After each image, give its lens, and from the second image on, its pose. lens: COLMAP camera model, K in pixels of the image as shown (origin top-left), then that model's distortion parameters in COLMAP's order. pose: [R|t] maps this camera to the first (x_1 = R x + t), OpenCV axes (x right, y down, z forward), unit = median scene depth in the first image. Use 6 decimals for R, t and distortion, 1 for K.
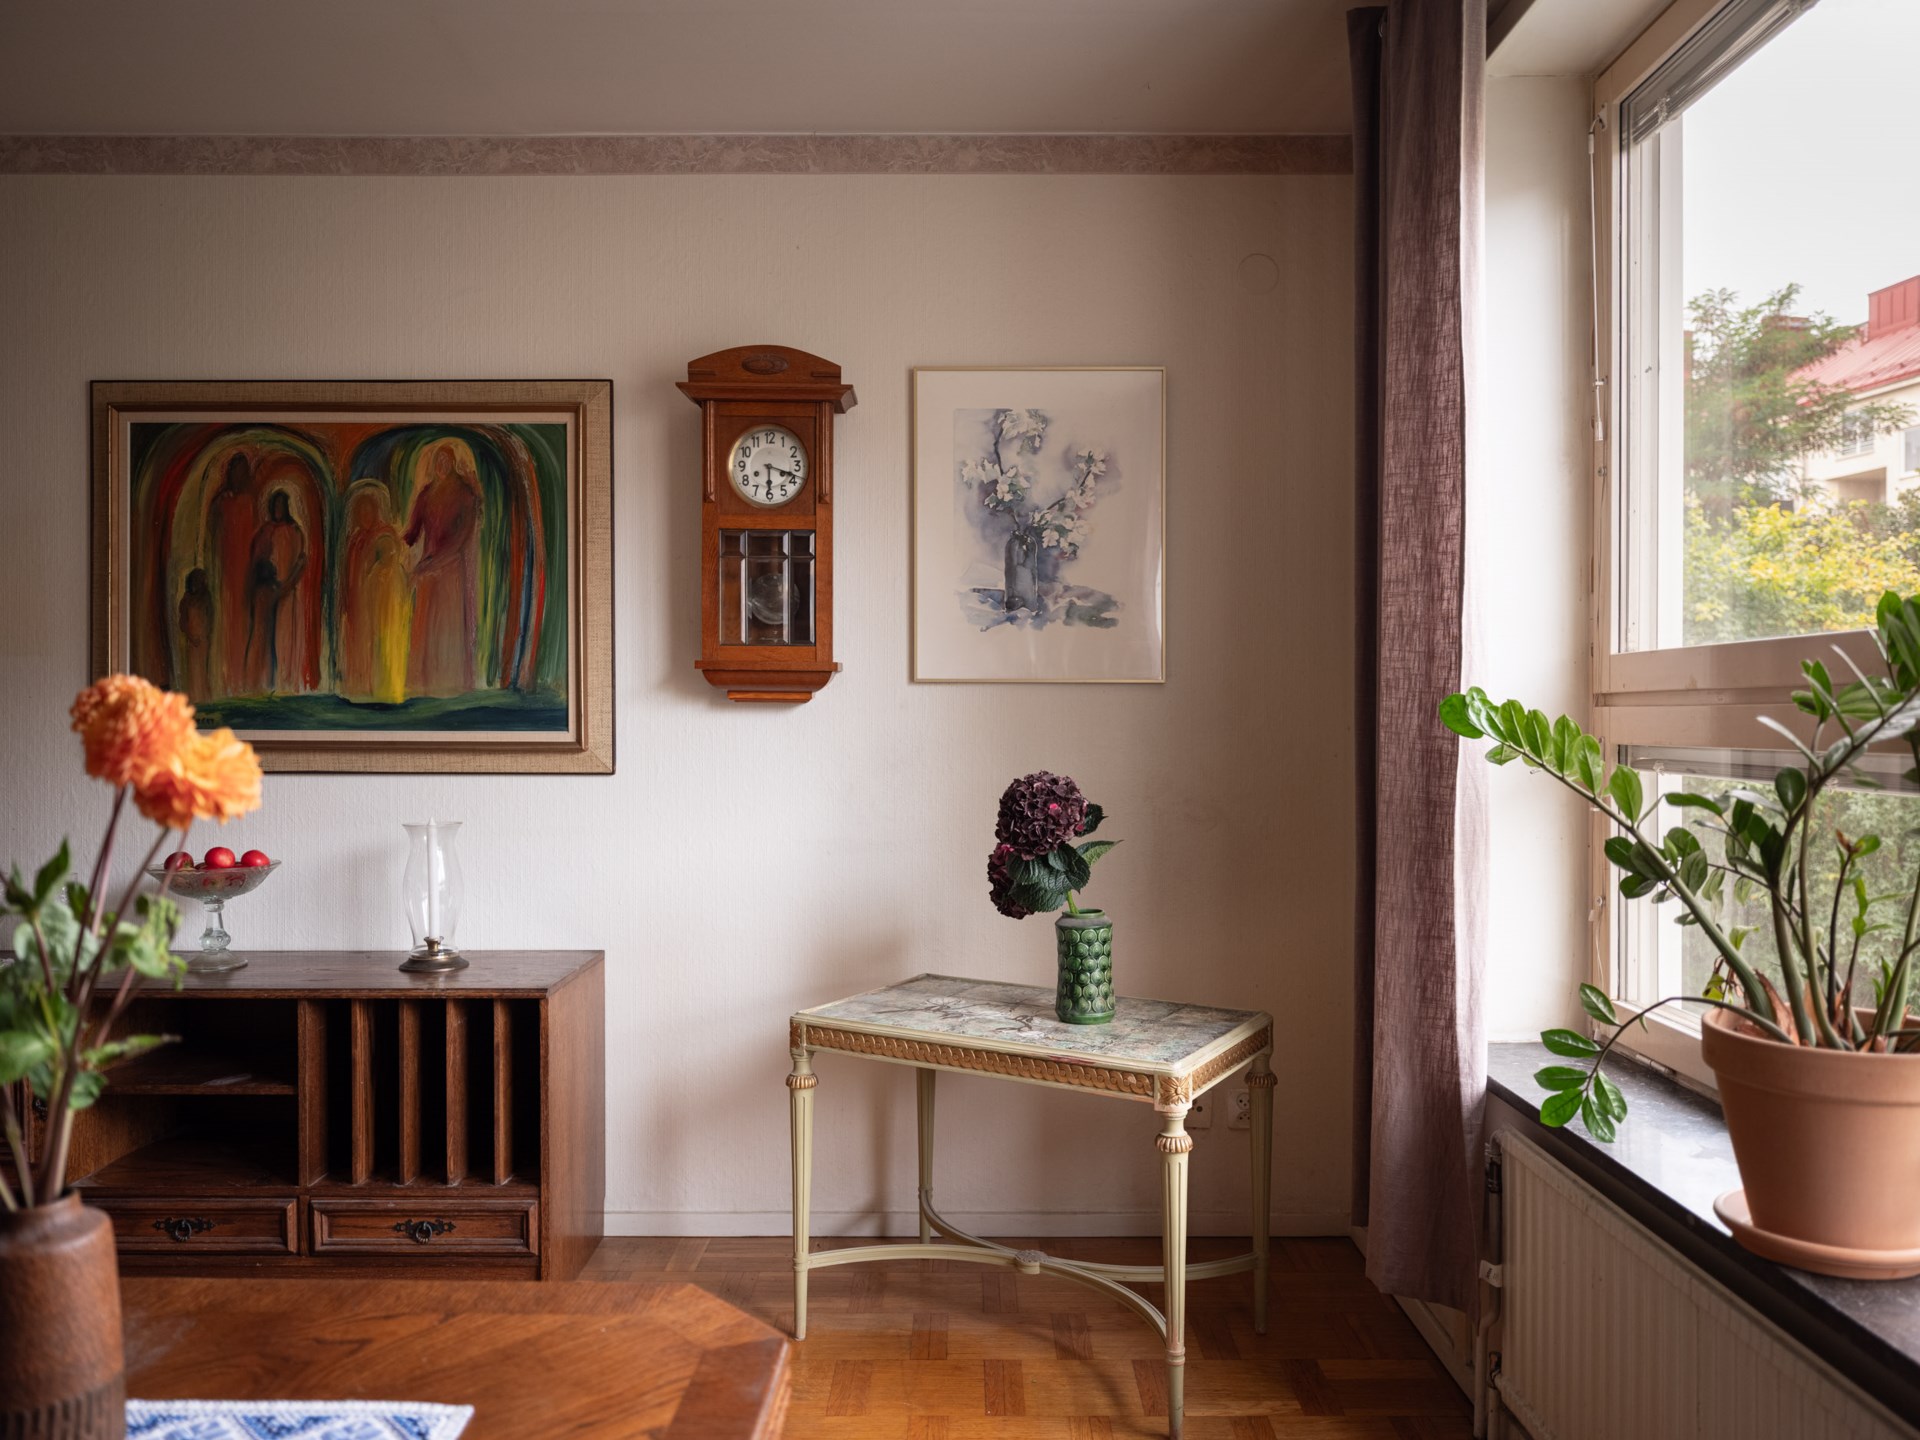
lens RADIAL K [[1370.9, 0, 958.1], [0, 1370.9, 737.6], [0, 0, 1]] dist [-0.000949, -0.003803]
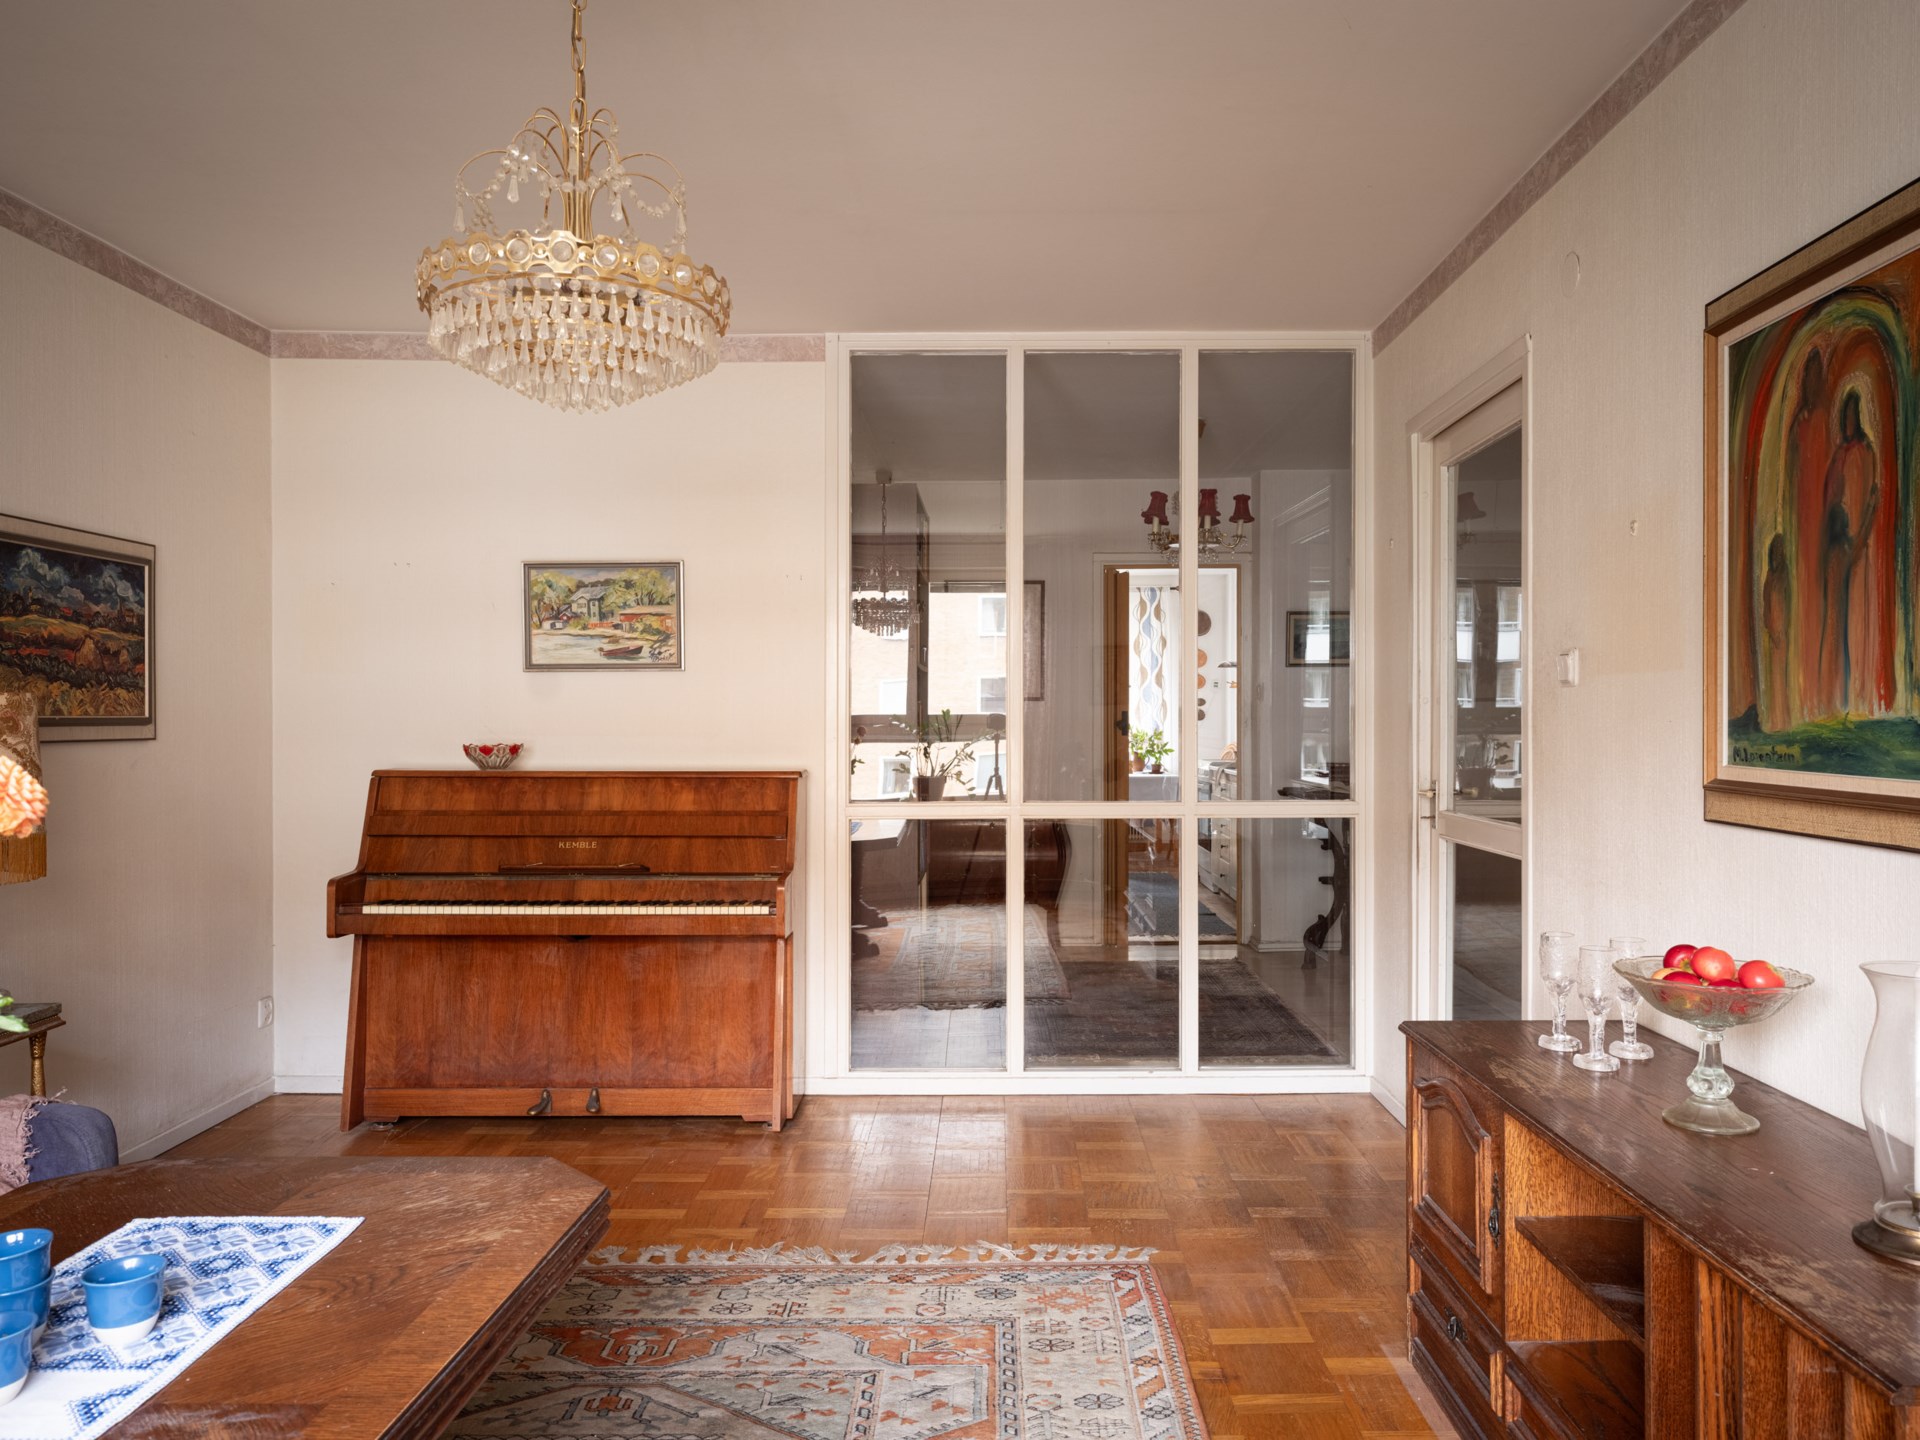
lens RADIAL K [[1370.9, 0, 996.3], [0, 1370.9, 723.9], [0, 0, 1]] dist [-0.000949, -0.003803]
pose [[0.002226, 0.002492, -0.999994, 0.126022], [-0.009134, 0.999955, 0.002471, -0.026662], [0.999956, 0.009129, 0.002249, 0.605920]]
